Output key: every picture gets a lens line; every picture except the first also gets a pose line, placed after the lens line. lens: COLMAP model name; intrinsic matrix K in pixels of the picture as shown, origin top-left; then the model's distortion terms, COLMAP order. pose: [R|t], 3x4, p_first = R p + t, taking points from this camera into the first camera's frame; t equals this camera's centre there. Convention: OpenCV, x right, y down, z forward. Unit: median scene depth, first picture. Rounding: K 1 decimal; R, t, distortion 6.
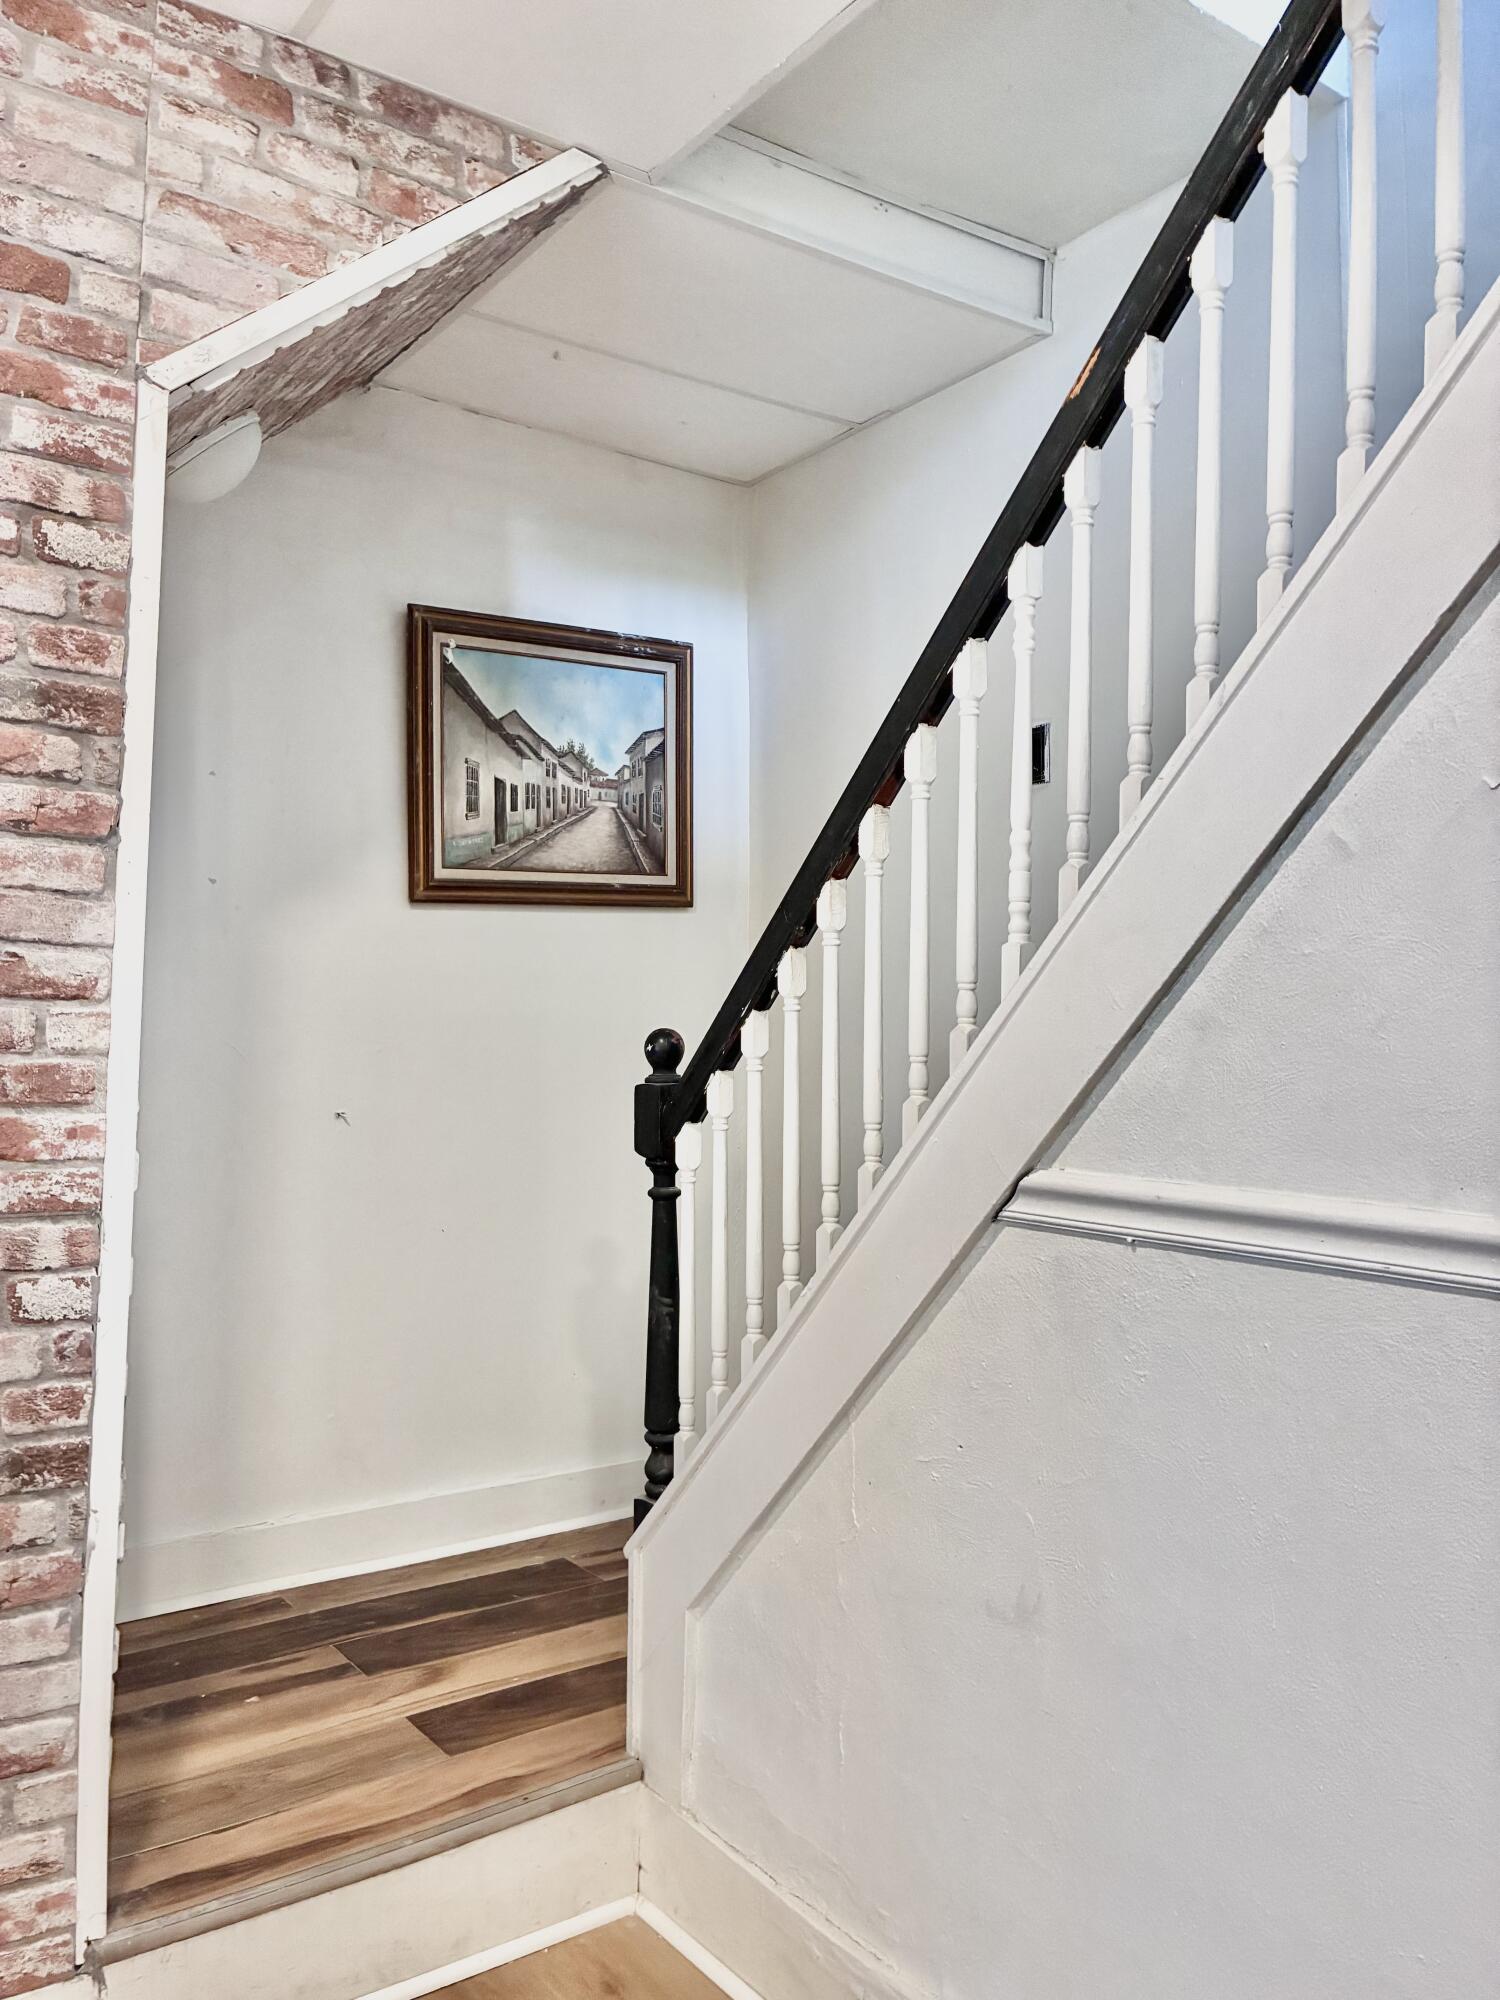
lens RADIAL K [[1514.5, 0, 750.0], [0, 1514.5, 1000.0], [0, 0, 1]] dist [0.006769, -0.006017]
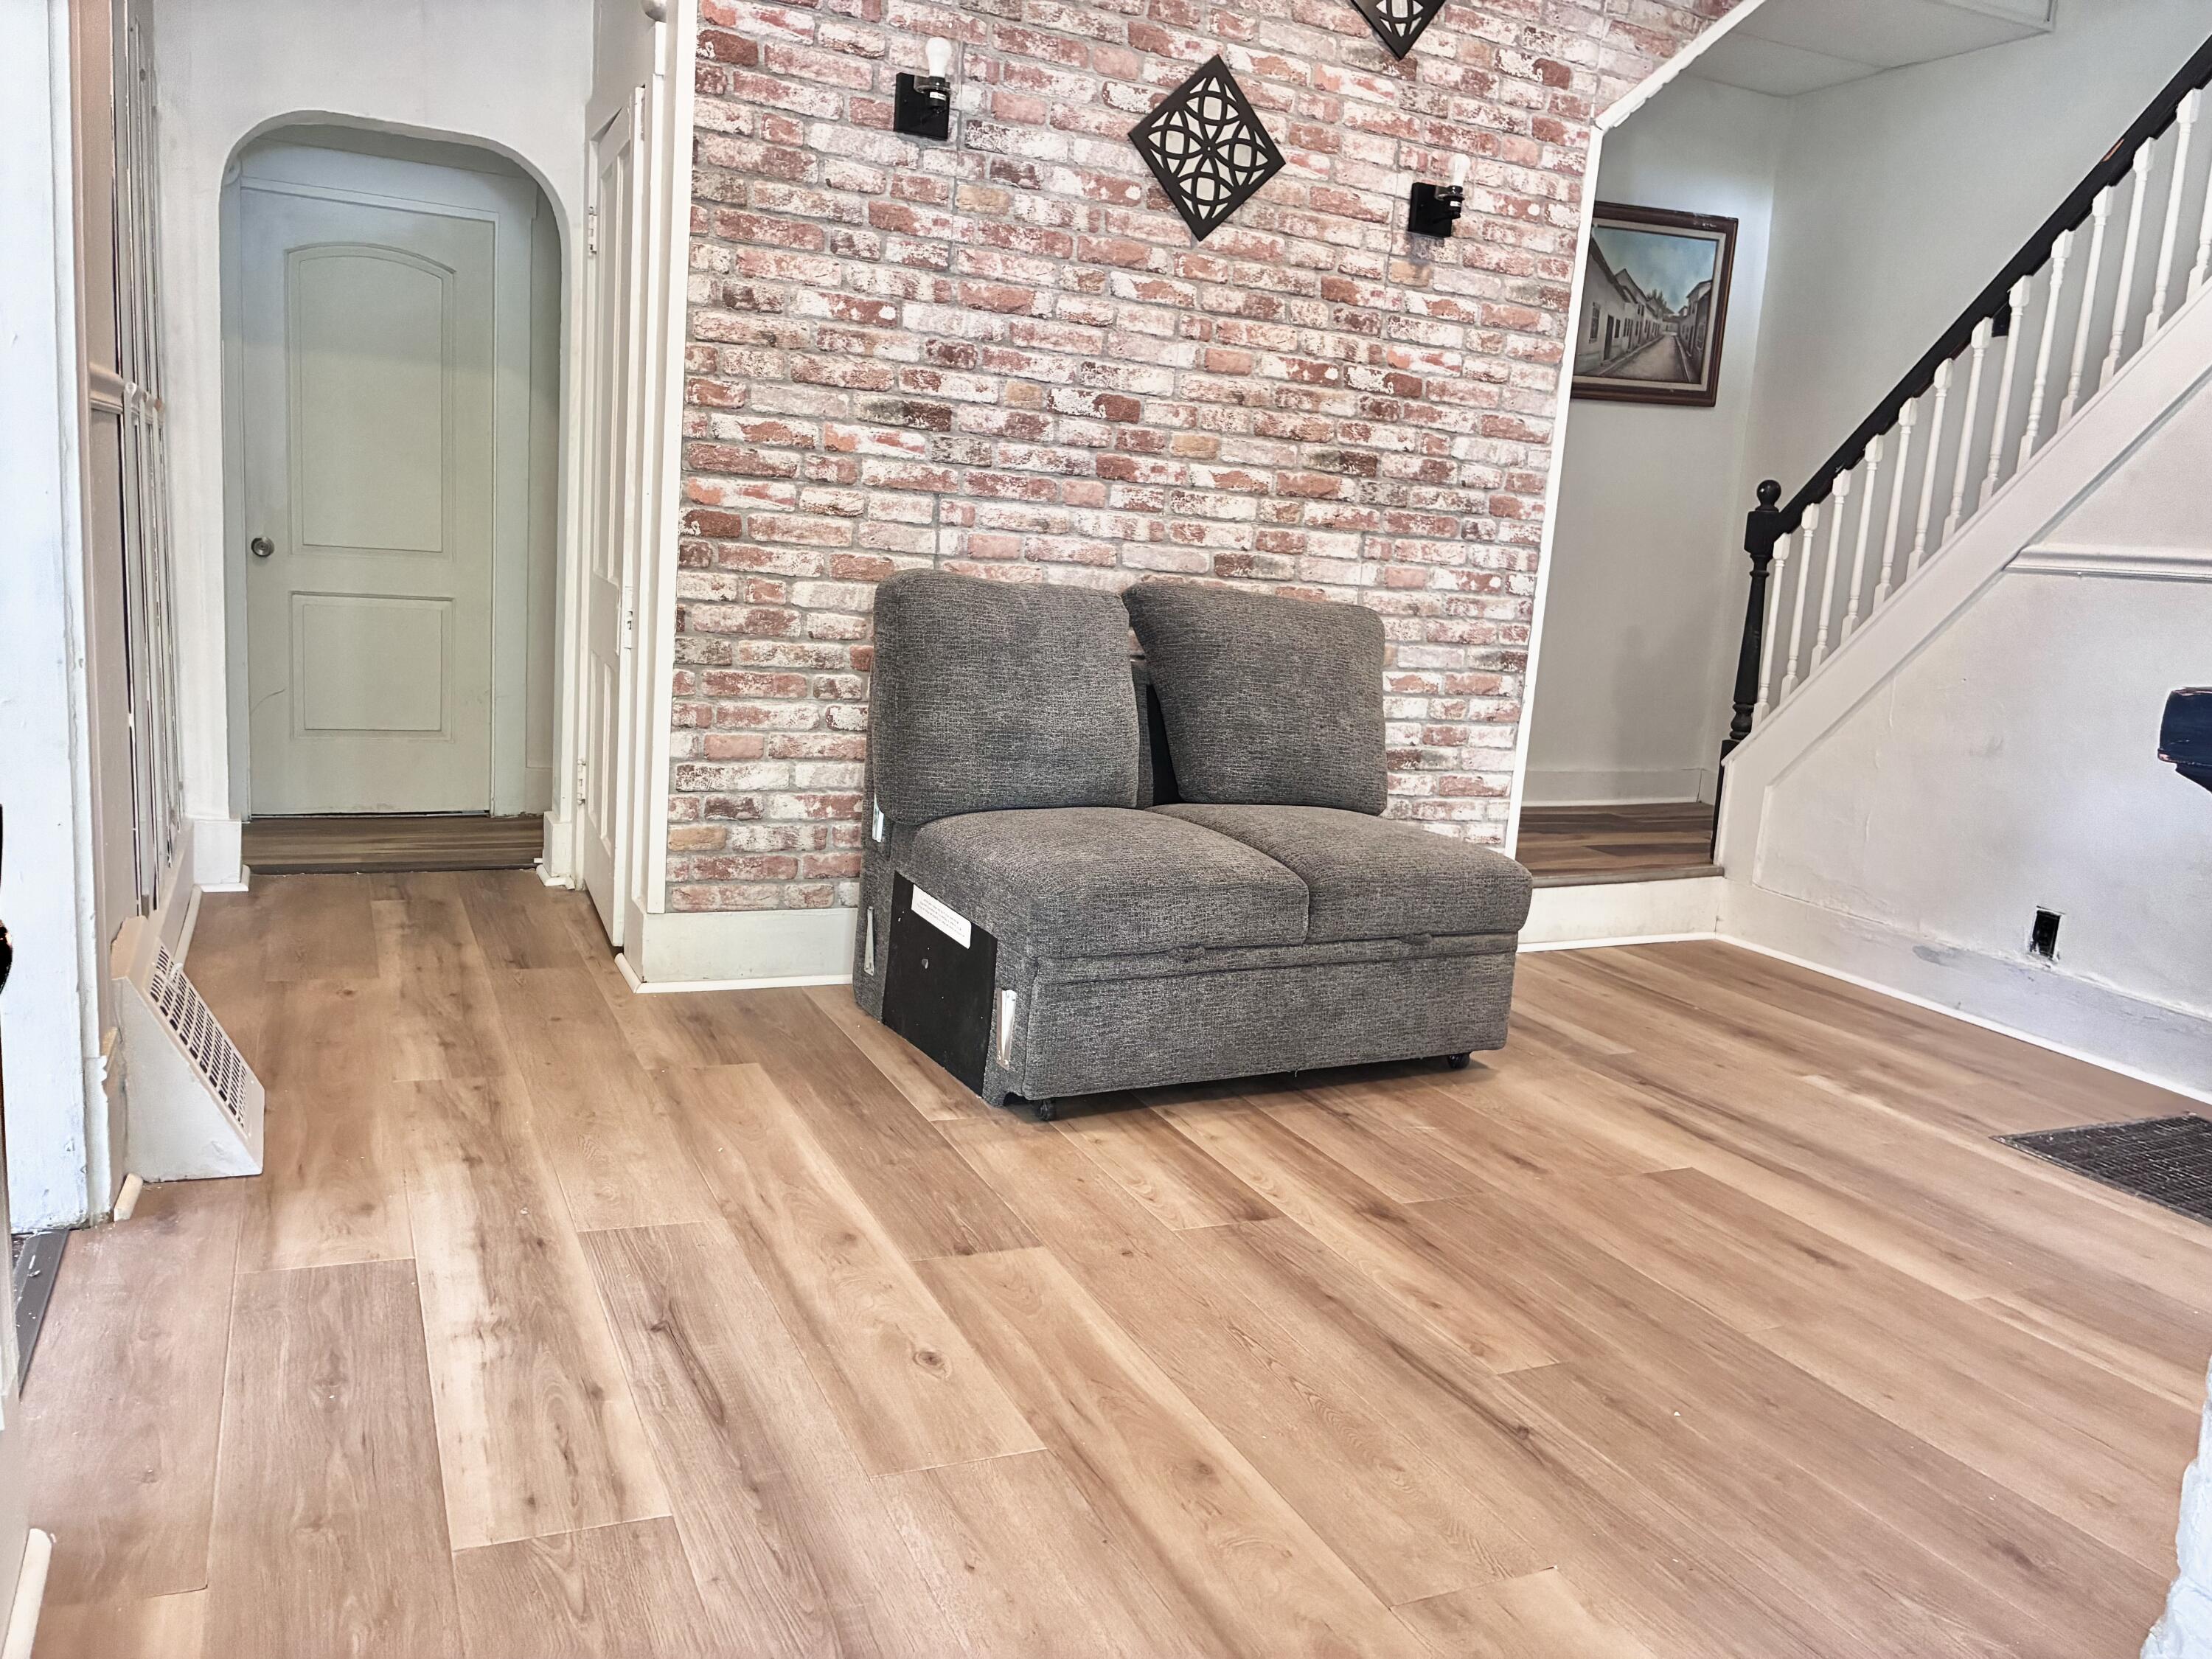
lens RADIAL K [[1656.2, 0, 1104.4], [0, 1656.2, 819.2], [0, 0, 1]] dist [0.004849, 0.004511]
pose [[0.981287, 0.085890, -0.172331, -0.548166], [-0.051689, 0.979652, 0.193932, 0.087544], [0.185481, -0.181395, 0.965760, -1.311206]]
